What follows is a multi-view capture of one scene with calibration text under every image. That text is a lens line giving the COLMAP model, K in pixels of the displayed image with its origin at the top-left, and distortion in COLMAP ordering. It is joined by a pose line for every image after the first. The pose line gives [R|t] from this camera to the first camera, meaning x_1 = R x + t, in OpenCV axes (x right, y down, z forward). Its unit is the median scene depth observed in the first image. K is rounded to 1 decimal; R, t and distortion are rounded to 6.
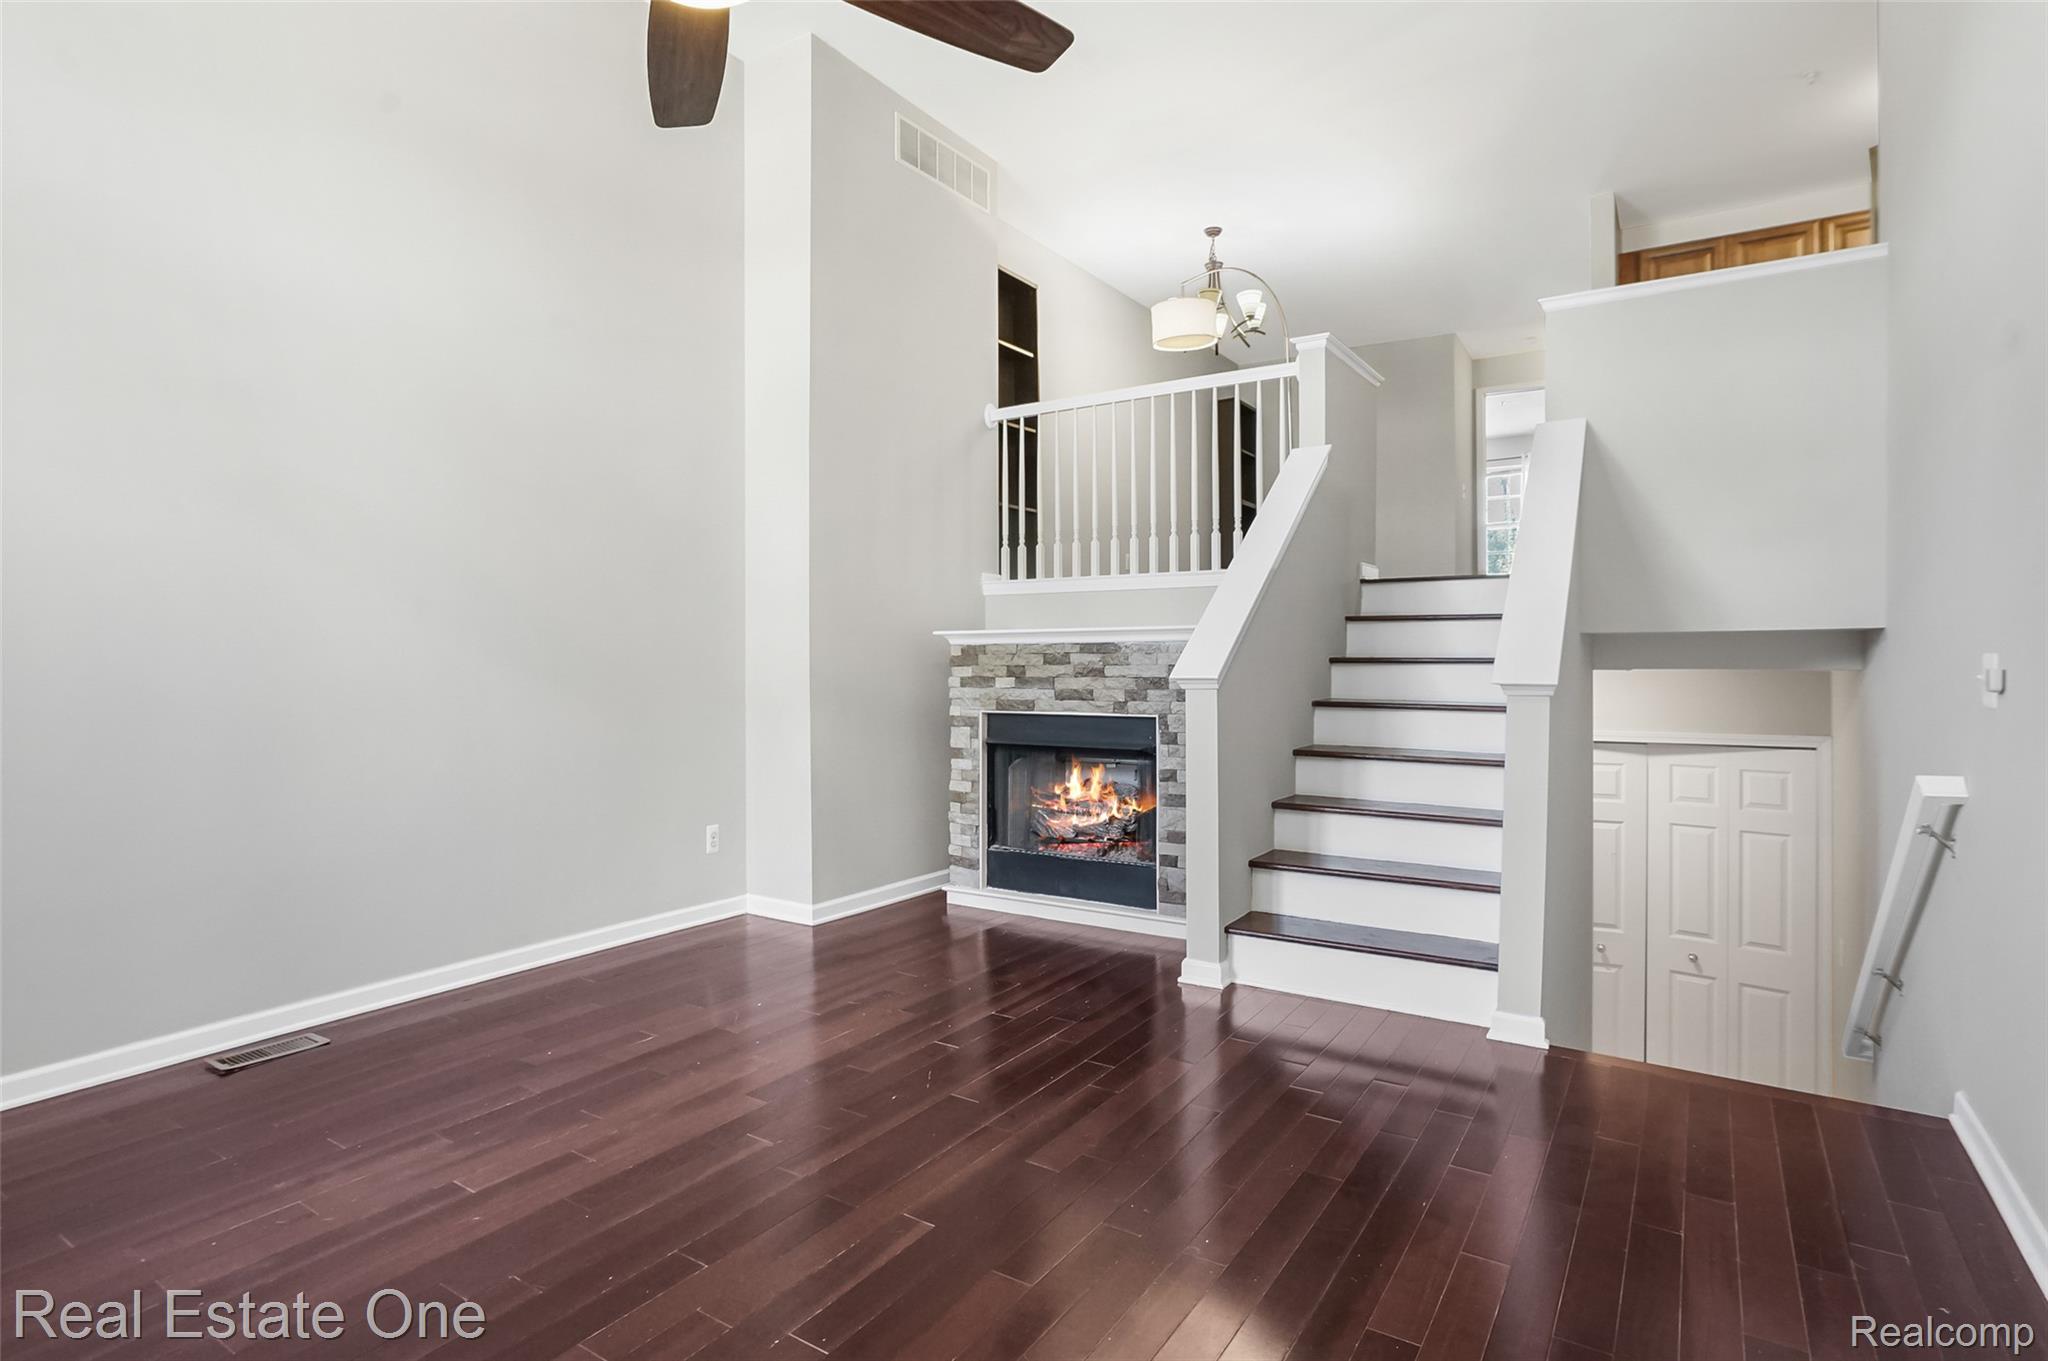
lens RADIAL K [[1080.4, 0, 1026.1], [0, 1080.4, 679.5], [0, 0, 1]] dist [-0.036140, 0.016076]
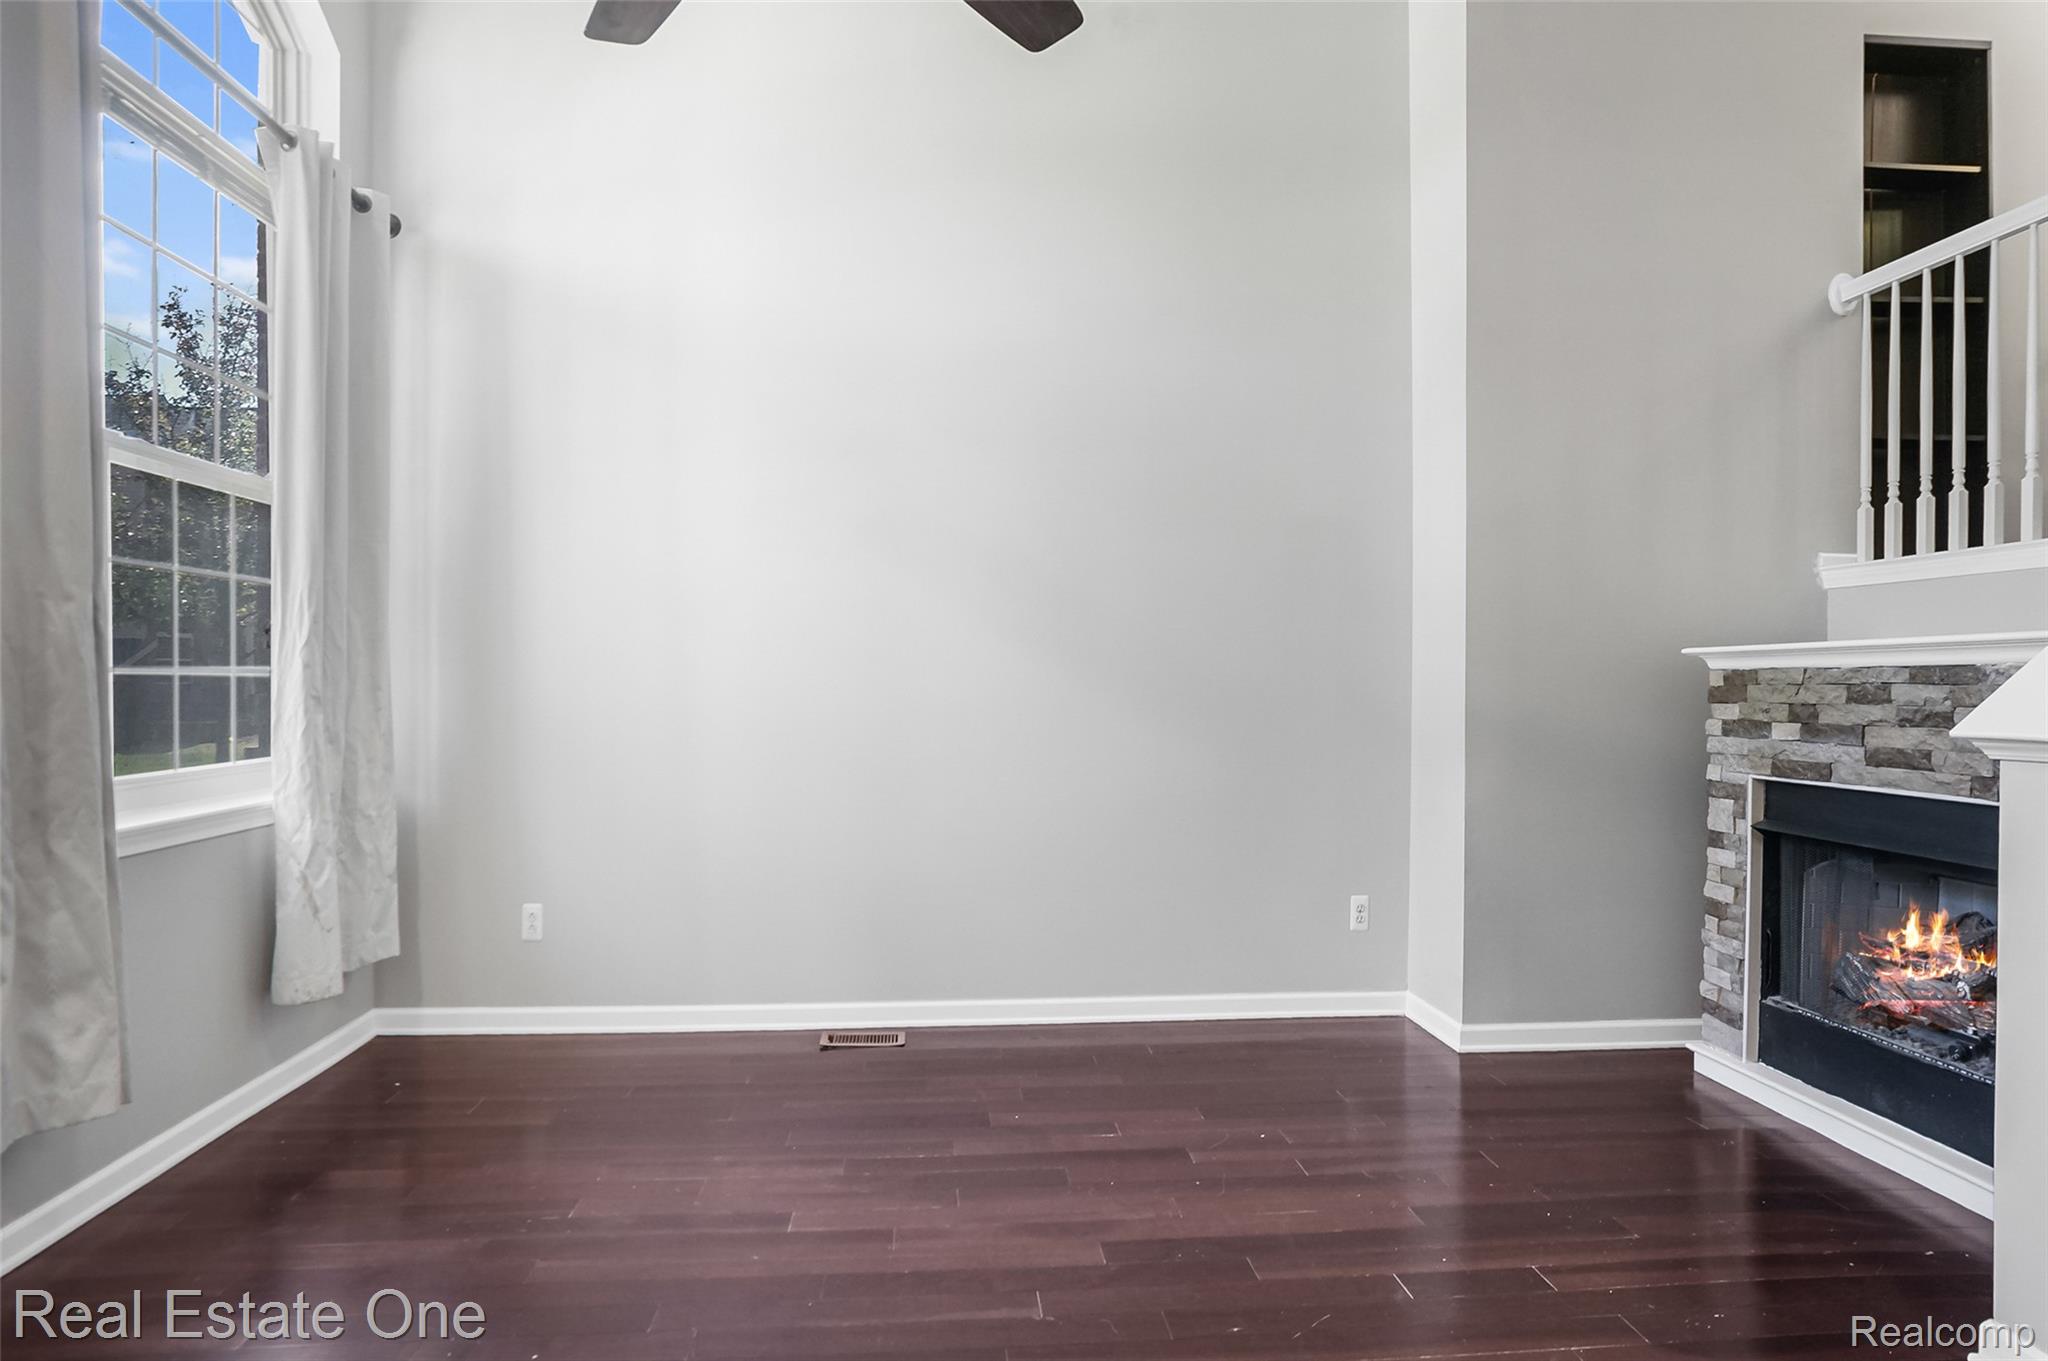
lens RADIAL K [[1143.6, 0, 1010.5], [0, 1143.6, 693.9], [0, 0, 1]] dist [-0.022072, -0.002891]
pose [[0.588024, 0.009845, -0.808783, 0.239631], [-0.013897, 0.999901, 0.002068, -0.013692], [0.808724, 0.010024, 0.588103, 0.280508]]
